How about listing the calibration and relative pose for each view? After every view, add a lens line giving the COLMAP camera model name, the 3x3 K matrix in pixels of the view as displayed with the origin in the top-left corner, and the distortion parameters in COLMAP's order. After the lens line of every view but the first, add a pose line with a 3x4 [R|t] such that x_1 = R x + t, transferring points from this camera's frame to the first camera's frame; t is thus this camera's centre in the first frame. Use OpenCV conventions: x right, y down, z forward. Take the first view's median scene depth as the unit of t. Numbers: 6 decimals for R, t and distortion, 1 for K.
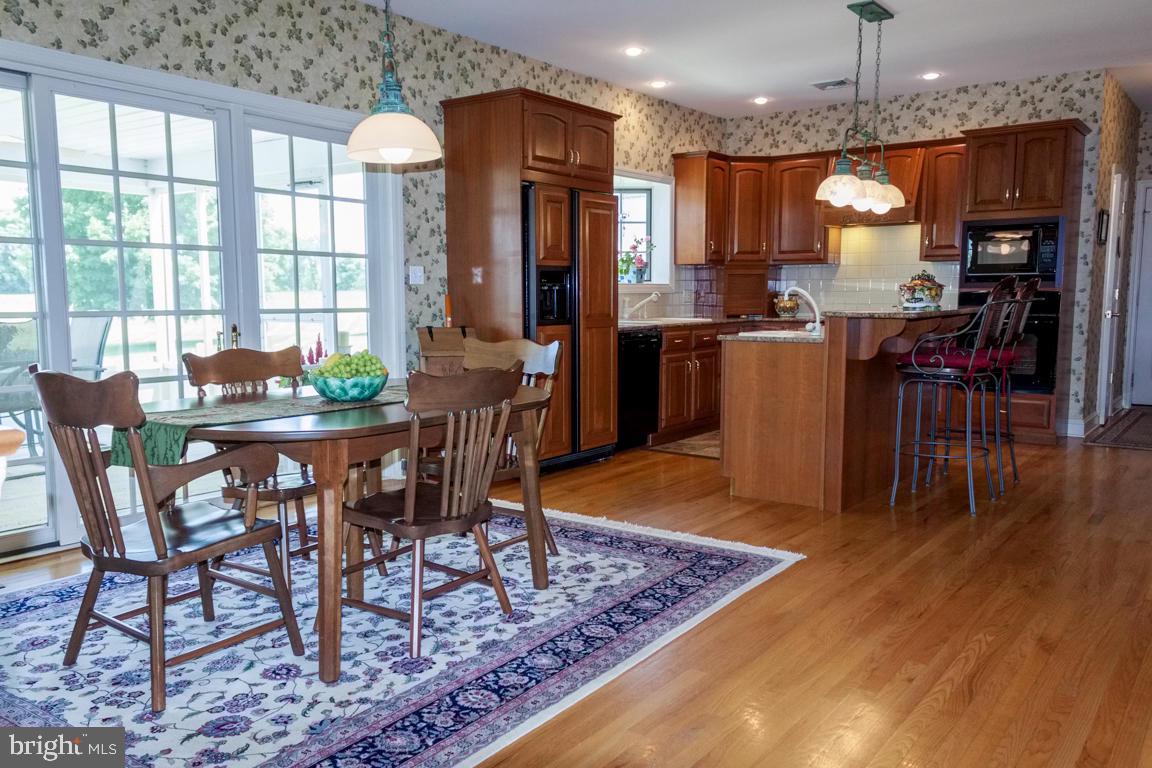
lens RADIAL K [[918.2, 0, 569.2], [0, 918.2, 394.1], [0, 0, 1]] dist [0.075566, -0.045499]
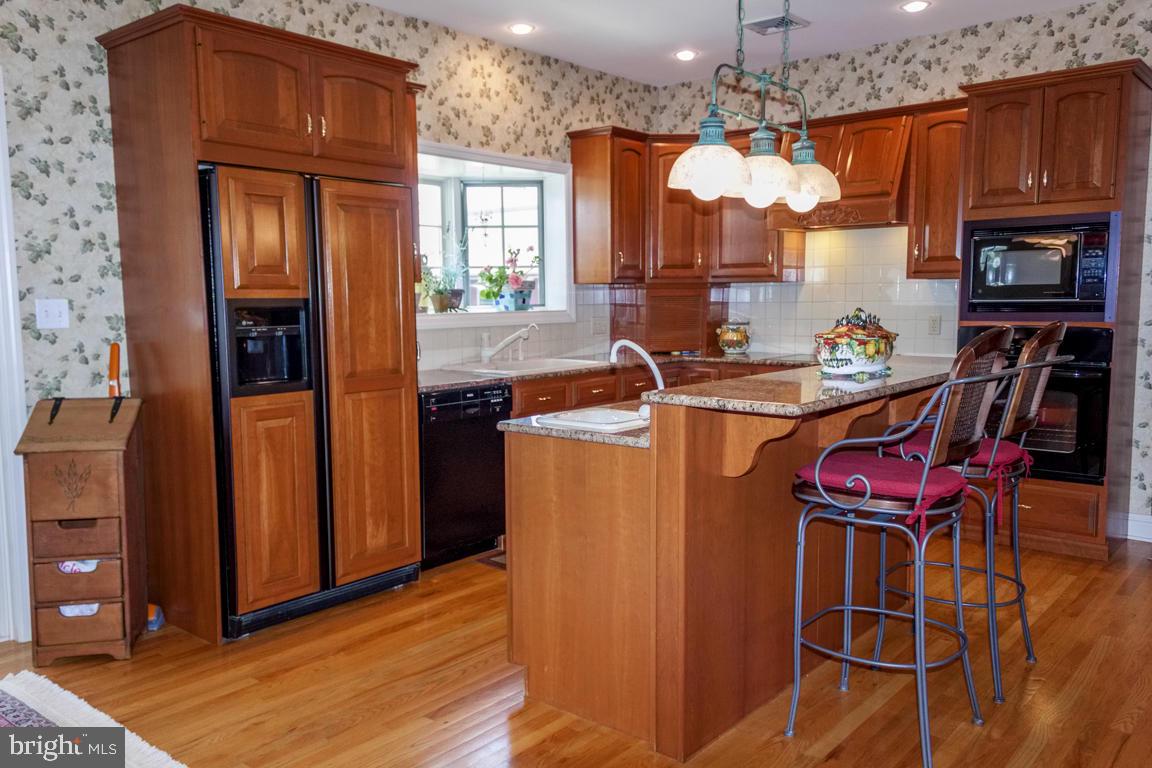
lens RADIAL K [[918.2, 0, 569.2], [0, 918.2, 394.1], [0, 0, 1]] dist [0.075566, -0.045499]
pose [[0.998212, 0.000382, -0.059769, 0.172048], [-0.000528, 0.999997, -0.002424, -0.057090], [0.059768, 0.002451, 0.998209, 0.301133]]
